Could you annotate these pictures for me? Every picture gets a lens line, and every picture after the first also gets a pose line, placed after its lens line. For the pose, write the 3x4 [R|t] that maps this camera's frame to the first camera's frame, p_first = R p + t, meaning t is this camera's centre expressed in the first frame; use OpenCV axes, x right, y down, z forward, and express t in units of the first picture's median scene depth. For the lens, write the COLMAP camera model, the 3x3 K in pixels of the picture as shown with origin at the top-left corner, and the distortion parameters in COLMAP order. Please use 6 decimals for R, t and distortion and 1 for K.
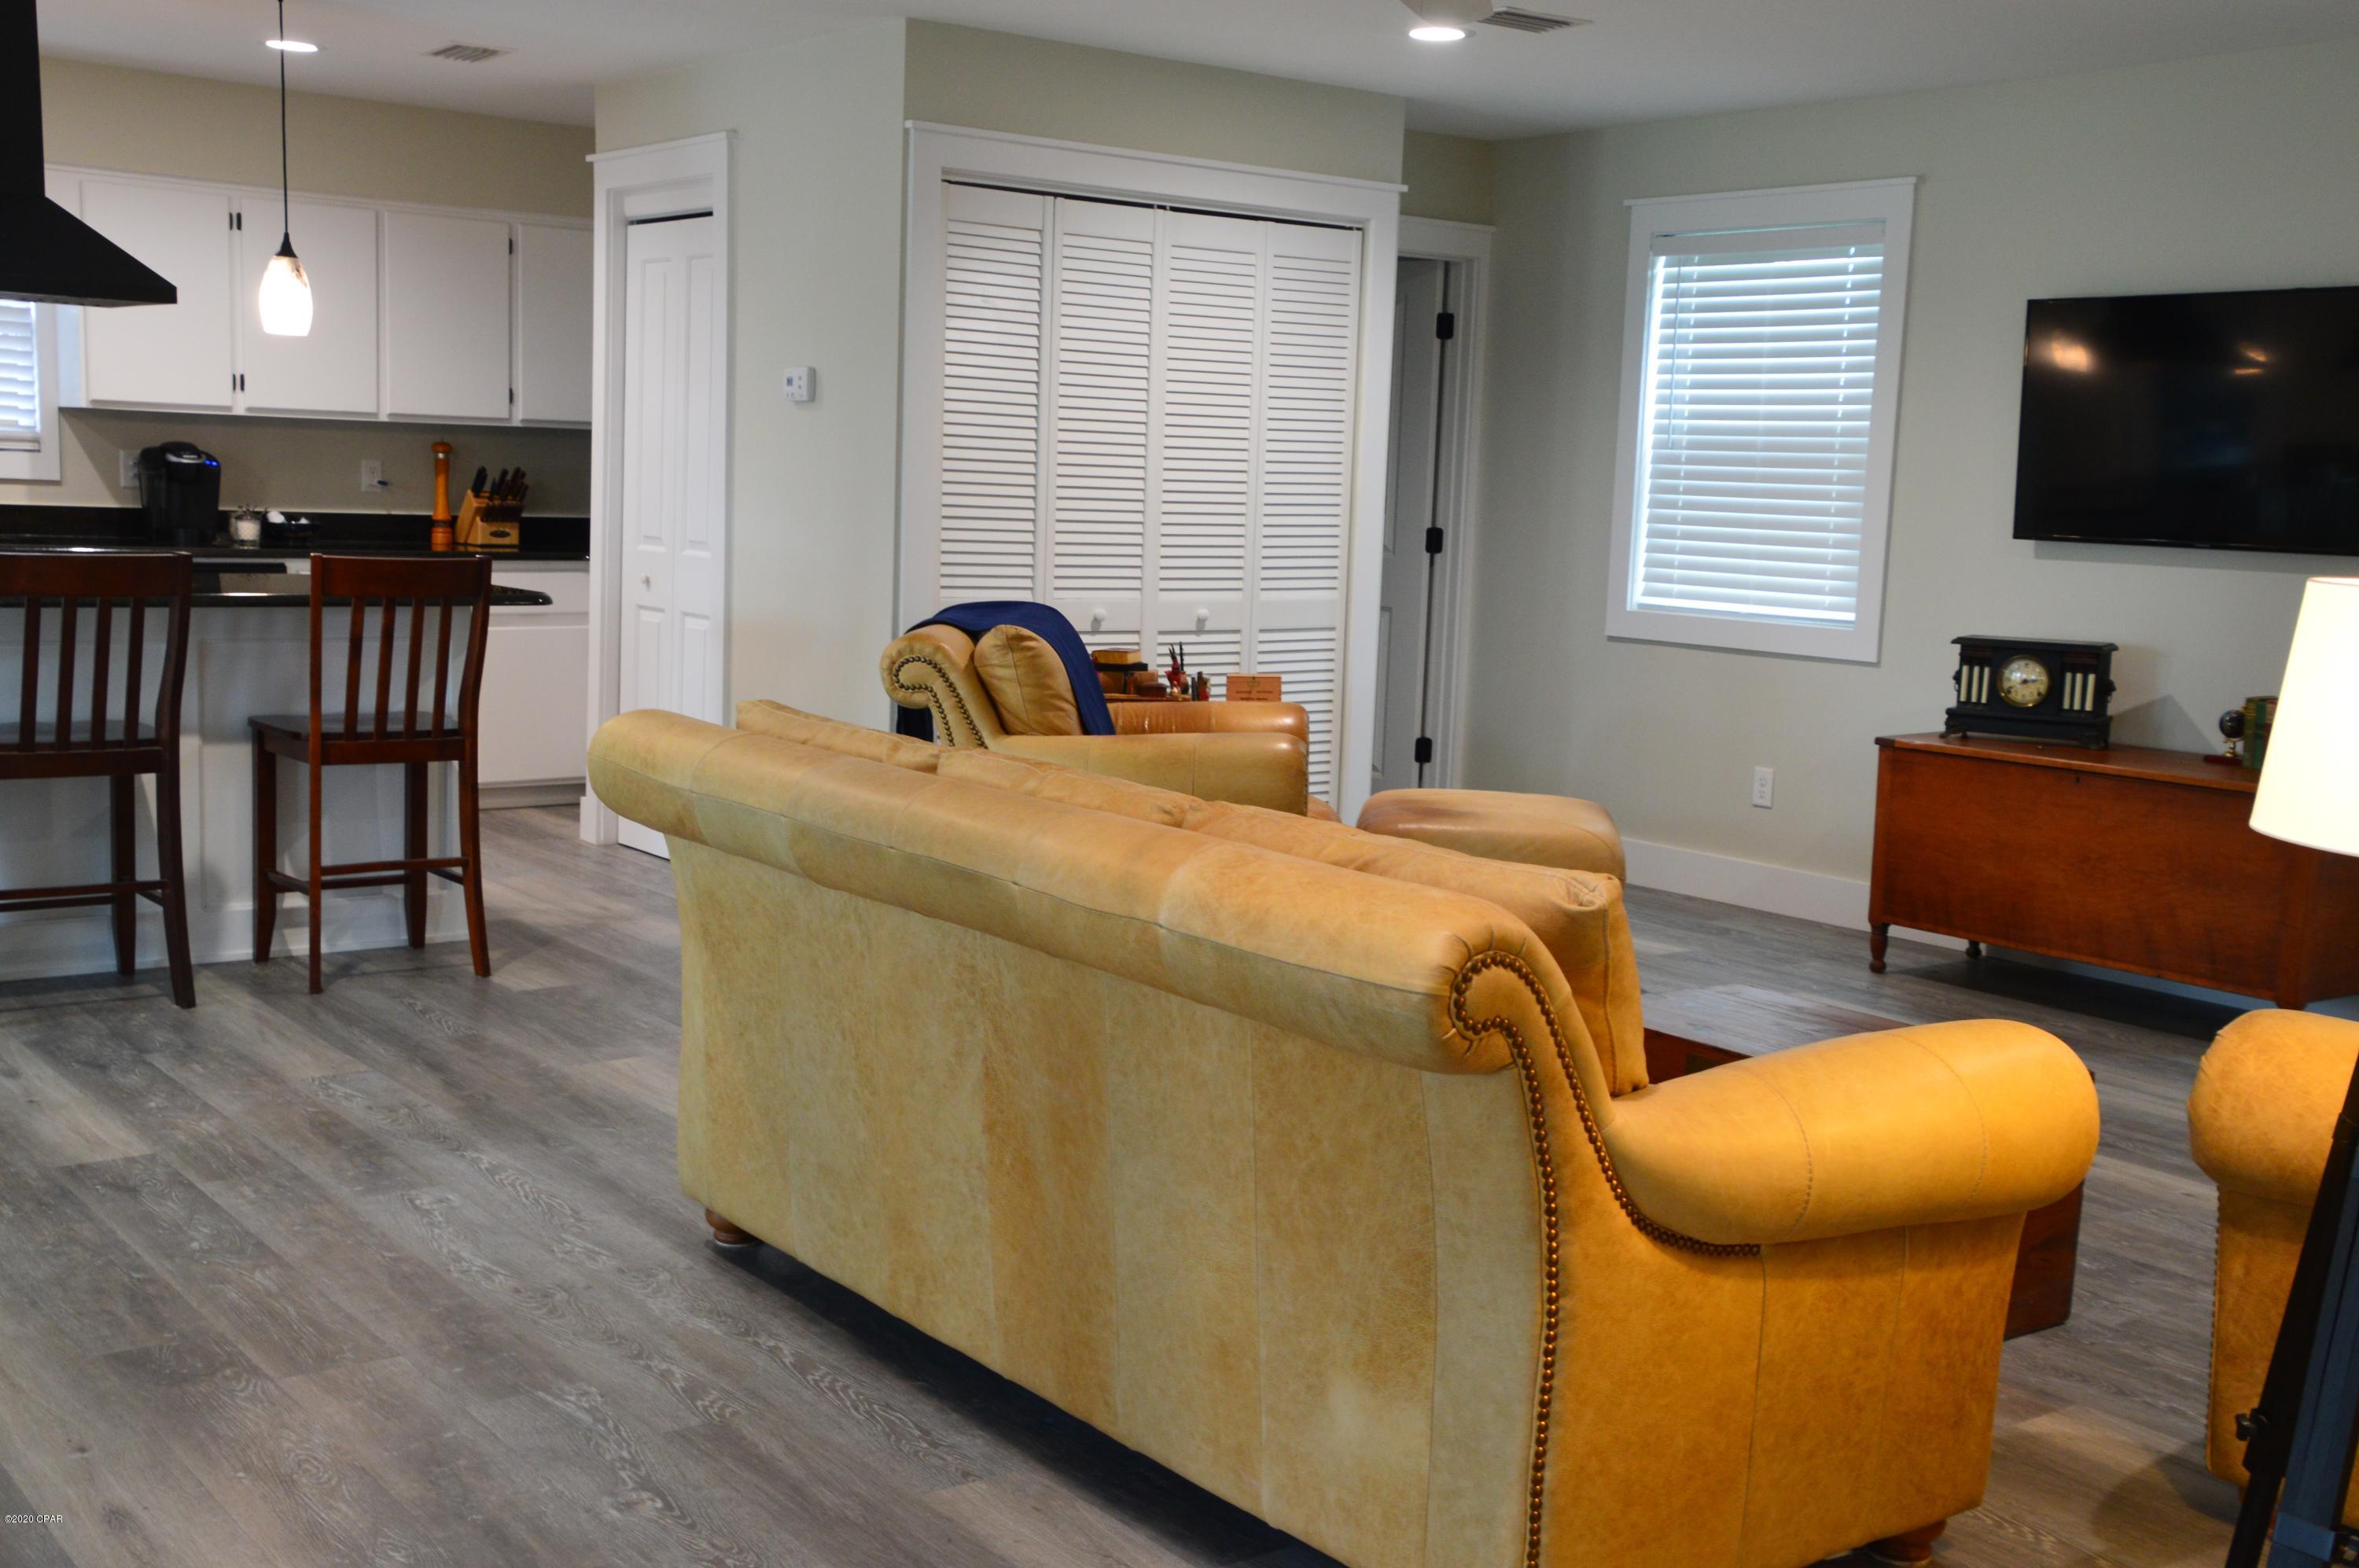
lens RADIAL K [[2506.2, 0, 1170.7], [0, 2506.2, 806.2], [0, 0, 1]] dist [-0.018539, 0.223500]
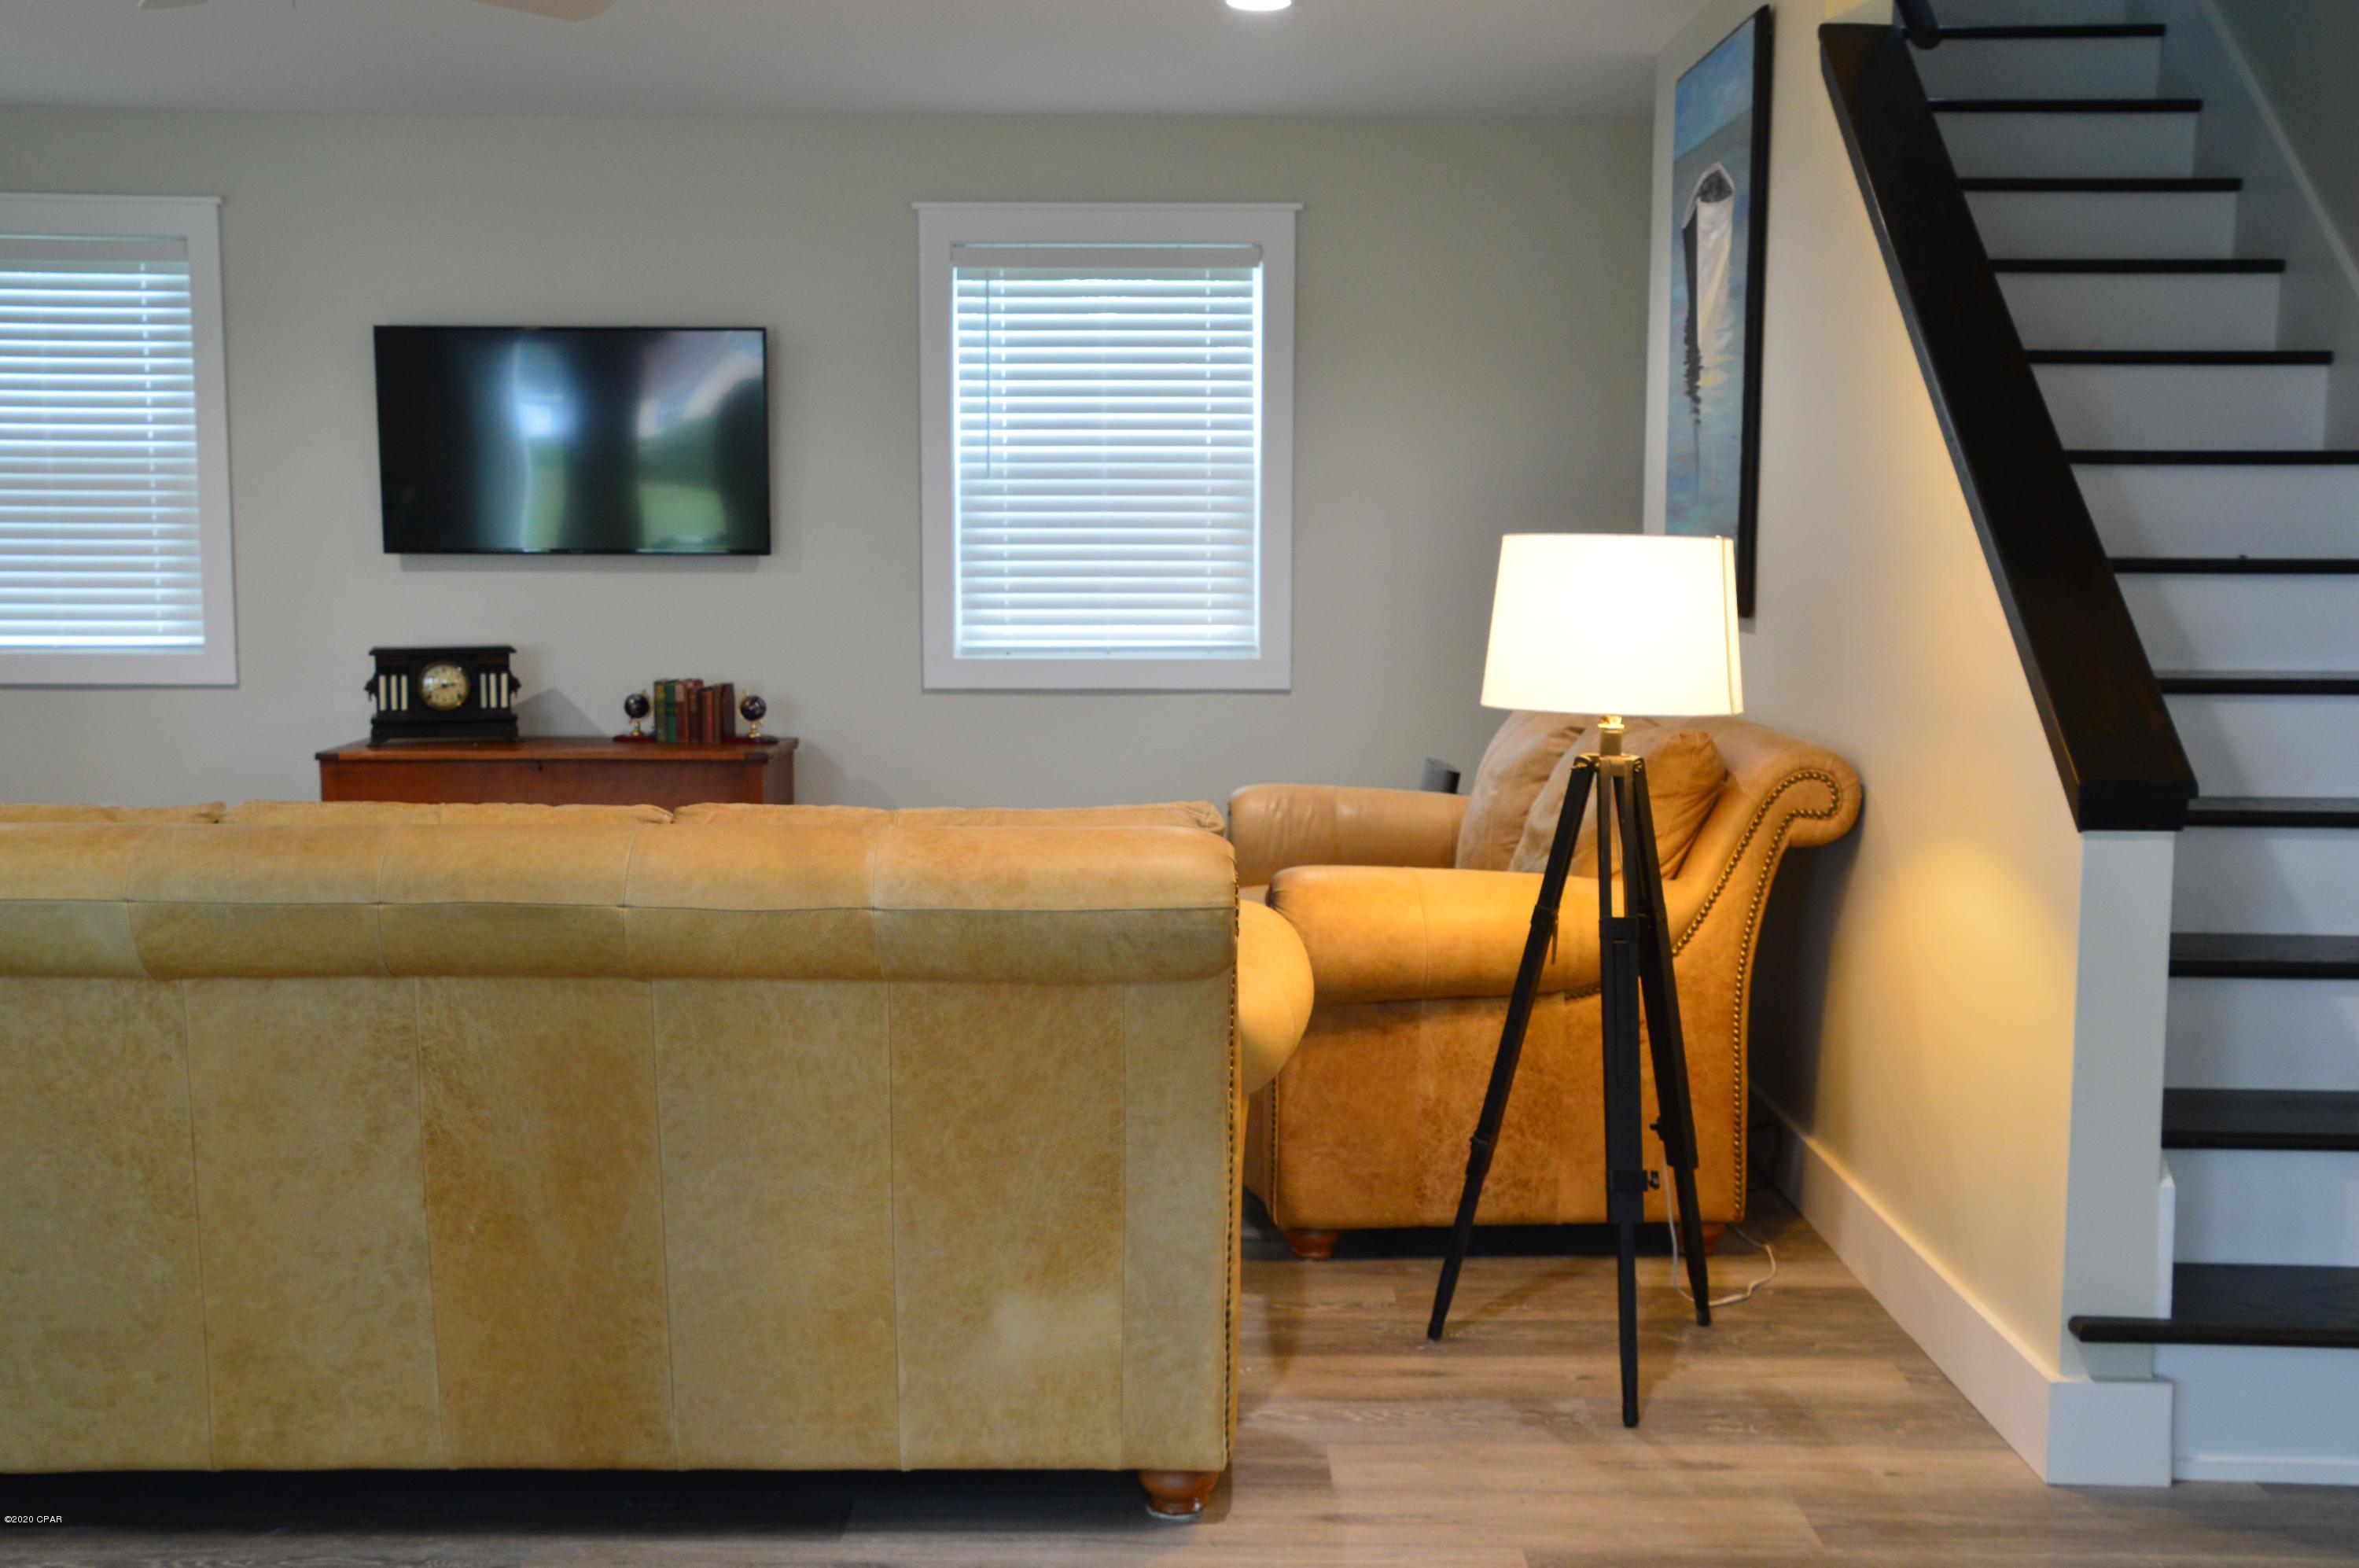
lens RADIAL K [[2506.2, 0, 1170.7], [0, 2506.2, 806.2], [0, 0, 1]] dist [-0.018539, 0.223500]
pose [[0.613044, -0.118063, 0.781177, -0.613263], [0.127645, 0.990582, 0.049539, -0.025300], [-0.779669, 0.069344, 0.622341, 0.210695]]
